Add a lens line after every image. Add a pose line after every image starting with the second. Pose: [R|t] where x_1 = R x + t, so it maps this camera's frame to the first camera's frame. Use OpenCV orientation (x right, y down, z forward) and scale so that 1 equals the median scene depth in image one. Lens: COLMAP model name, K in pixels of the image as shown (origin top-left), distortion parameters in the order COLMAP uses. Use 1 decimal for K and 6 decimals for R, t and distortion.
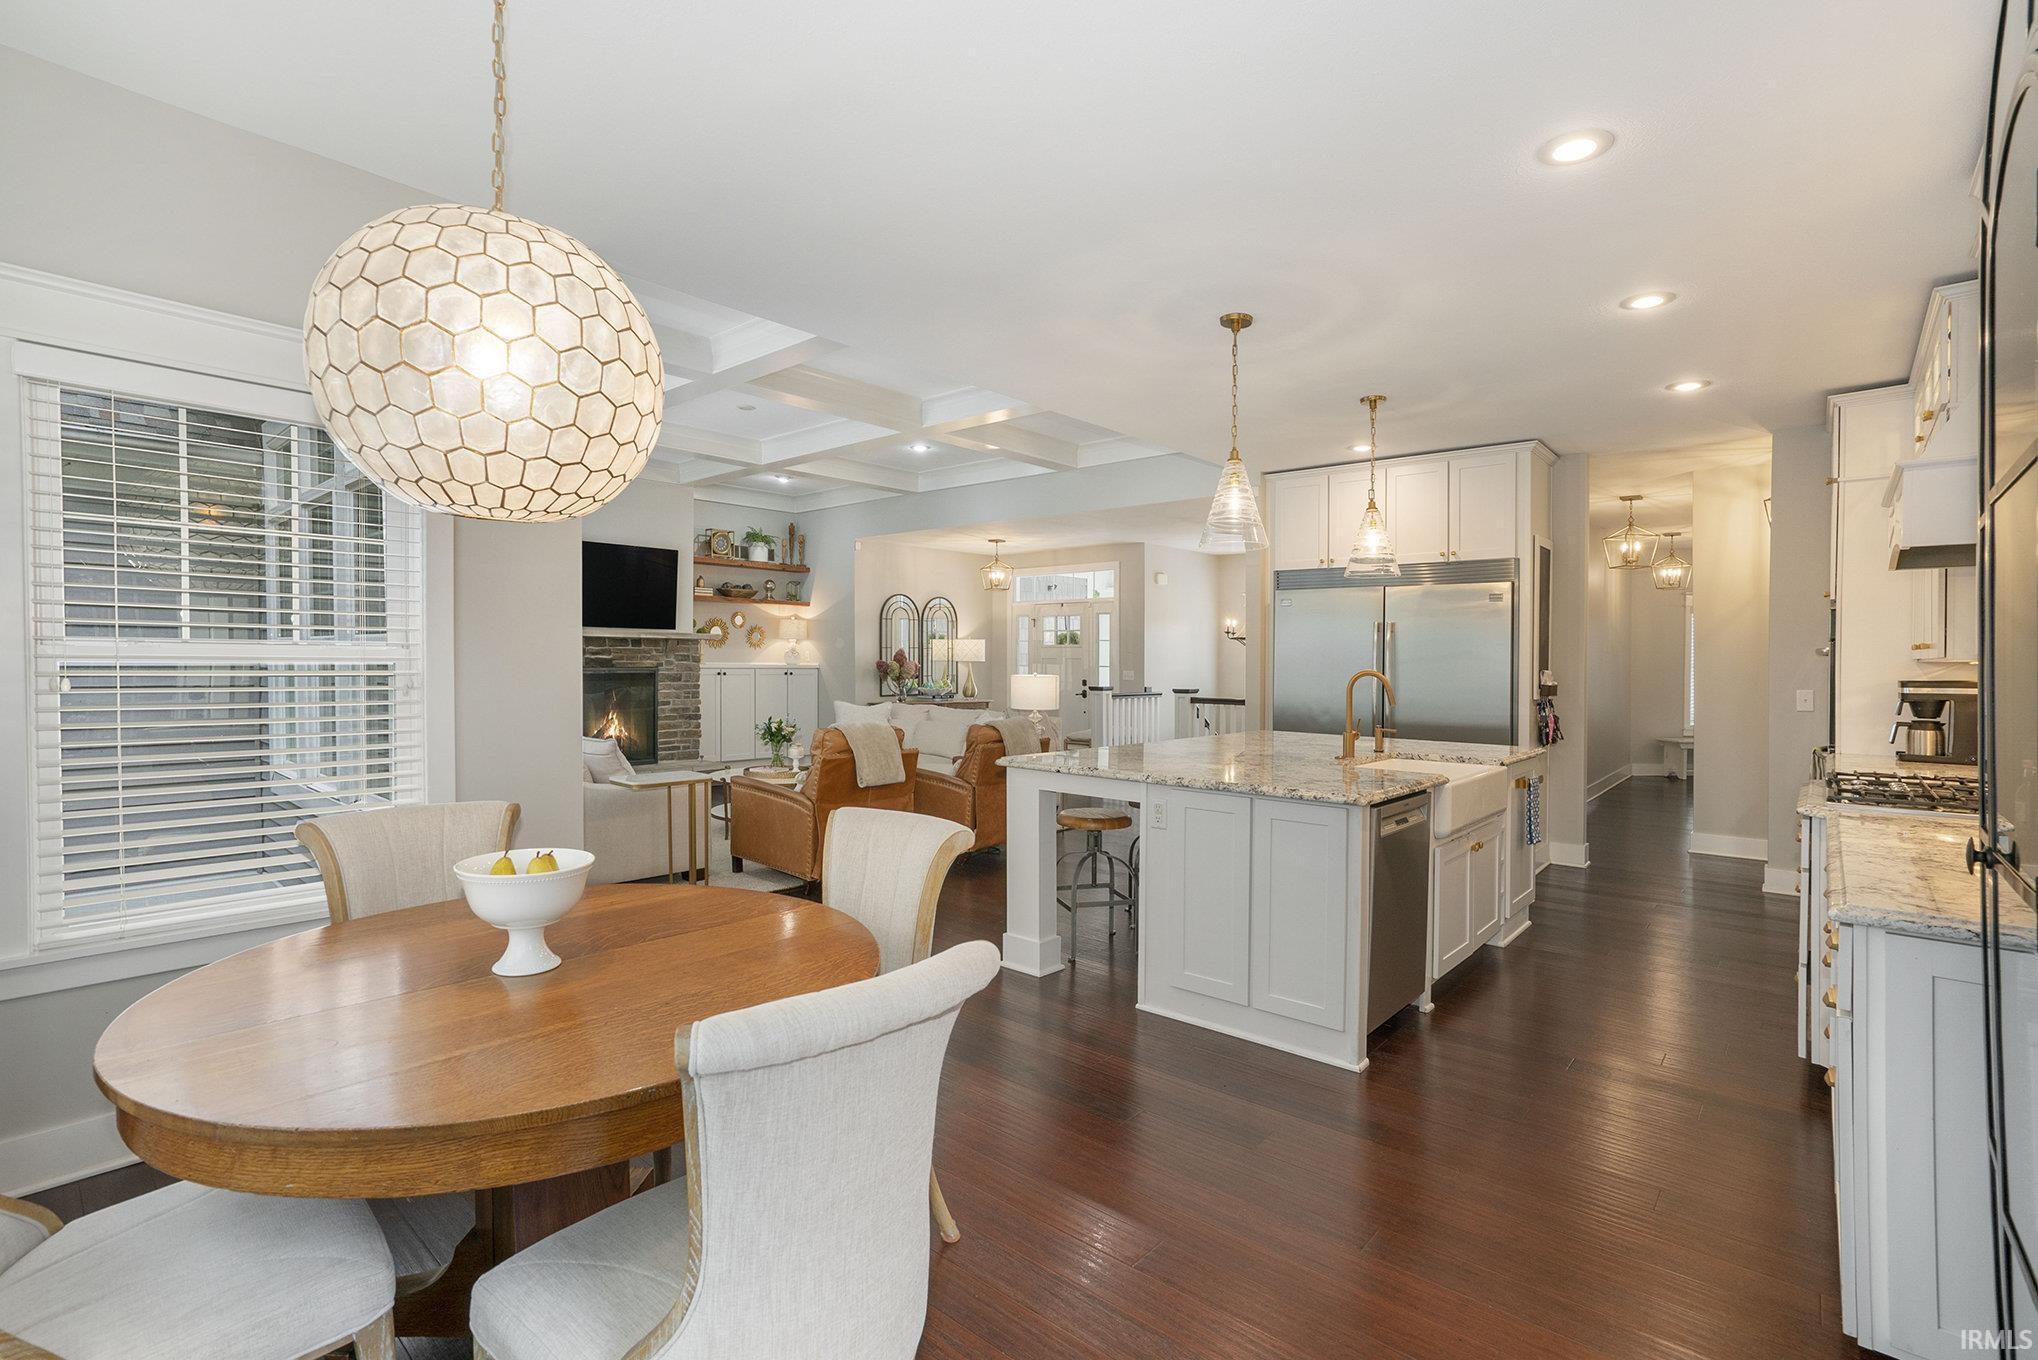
lens RADIAL K [[929.3, 0, 1019.0], [0, 929.3, 680.0], [0, 0, 1]] dist [-0.034110, 0.000081]
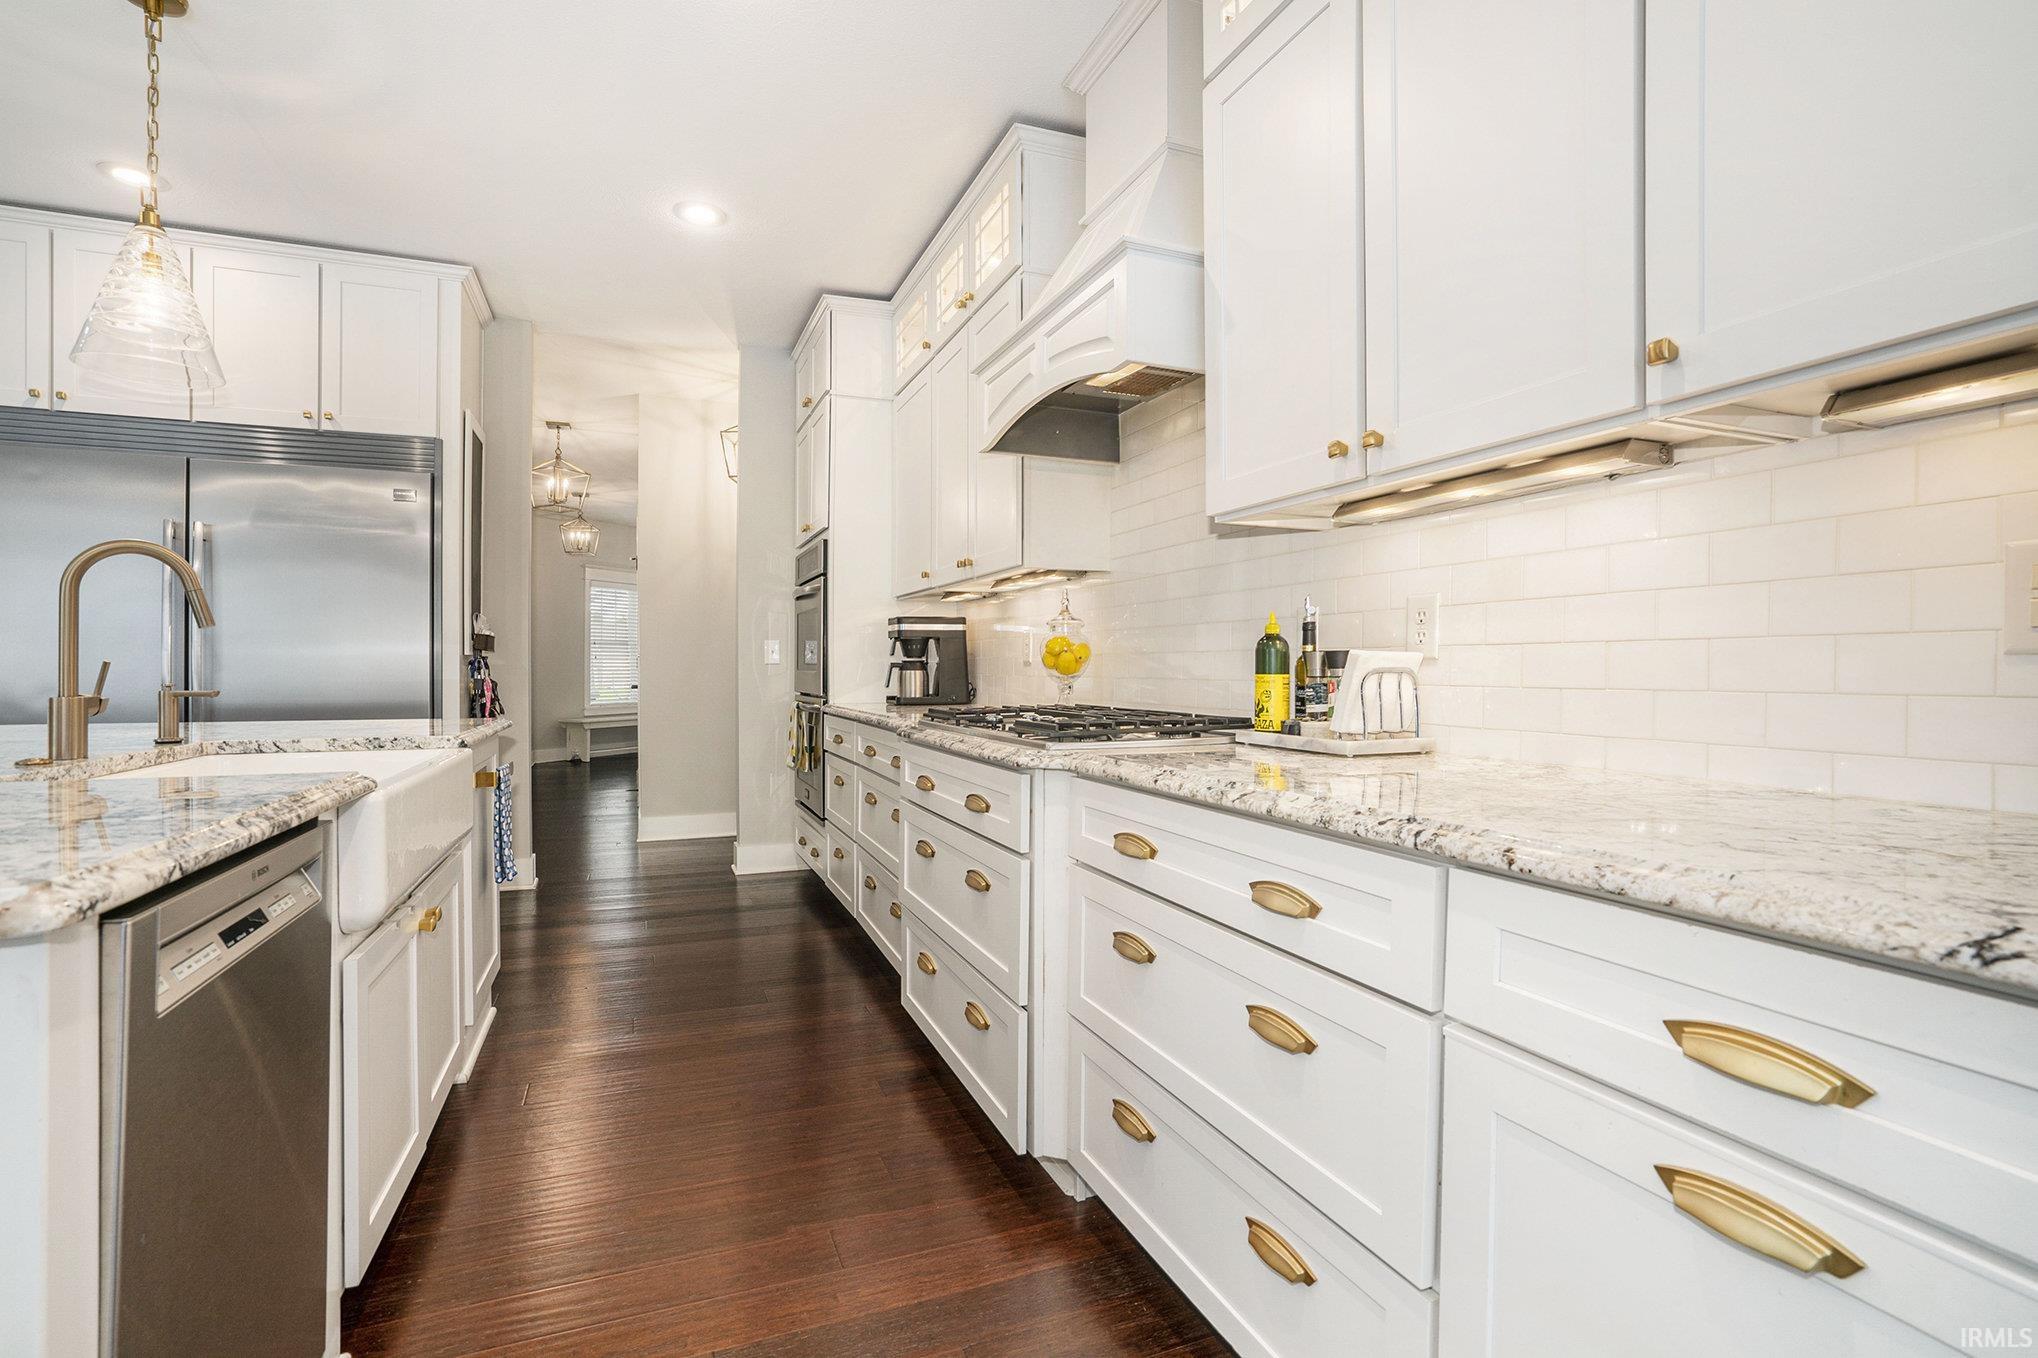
lens RADIAL K [[946.1, 0, 1013.8], [0, 946.1, 651.3], [0, 0, 1]] dist [-0.002294, -0.000075]
pose [[0.462406, 0.000268, 0.886668, 0.180787], [0.022039, 0.999688, -0.011796, 0.048966], [-0.886395, 0.024996, 0.462255, 0.444713]]
